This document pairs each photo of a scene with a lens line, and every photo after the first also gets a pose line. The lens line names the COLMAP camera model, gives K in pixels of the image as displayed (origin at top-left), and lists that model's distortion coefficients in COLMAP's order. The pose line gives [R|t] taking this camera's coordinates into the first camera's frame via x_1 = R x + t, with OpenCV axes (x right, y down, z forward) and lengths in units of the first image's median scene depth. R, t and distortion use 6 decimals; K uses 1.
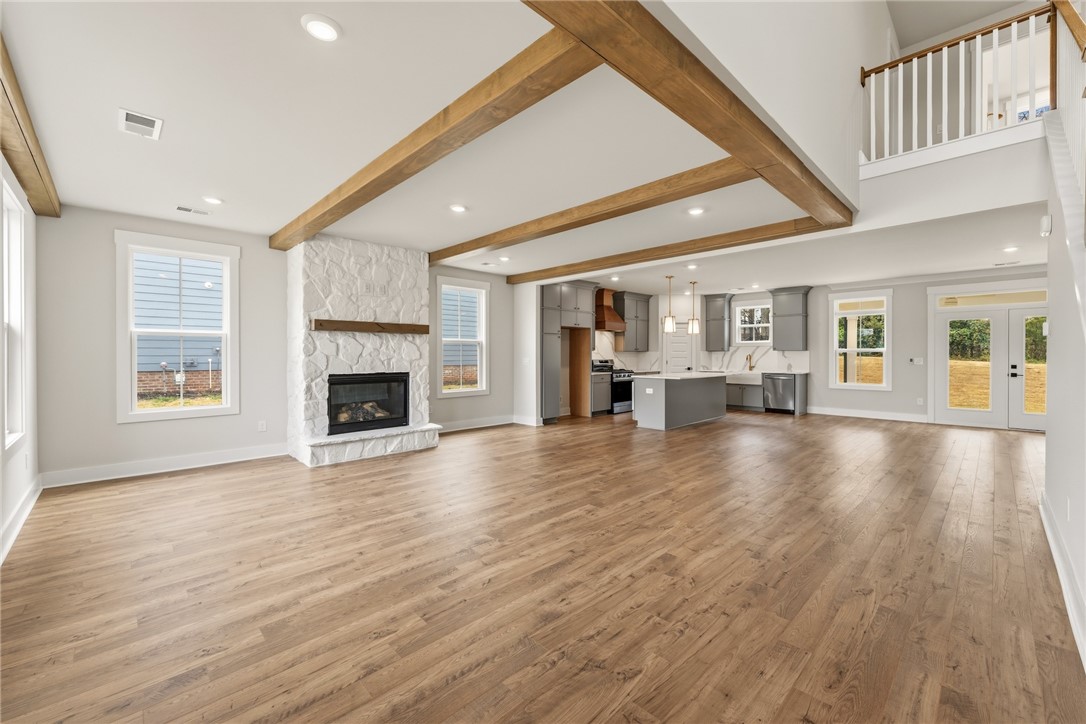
lens RADIAL K [[449.6, 0, 529.0], [0, 449.6, 356.0], [0, 0, 1]] dist [-0.019520, -0.000023]
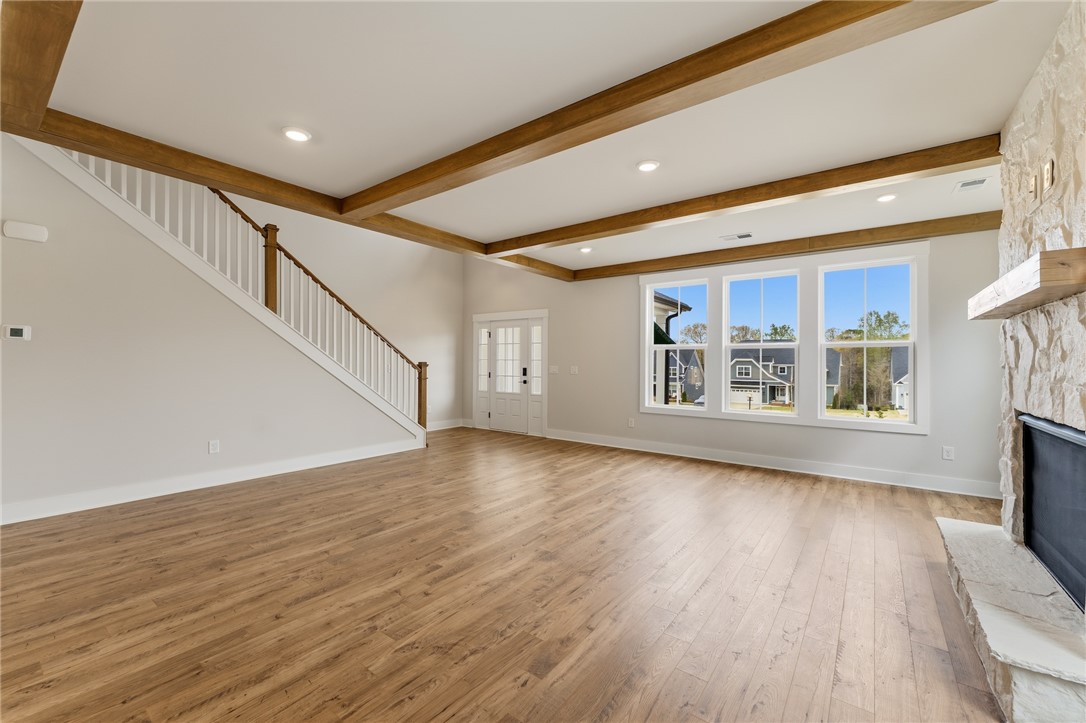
lens RADIAL K [[443.4, 0, 540.7], [0, 443.4, 357.7], [0, 0, 1]] dist [-0.000058, -0.000102]
pose [[-0.984627, -0.008917, -0.174445, 0.065926], [-0.008558, 0.999959, -0.002815, -0.003635], [0.174463, -0.001279, -0.984663, 0.787395]]
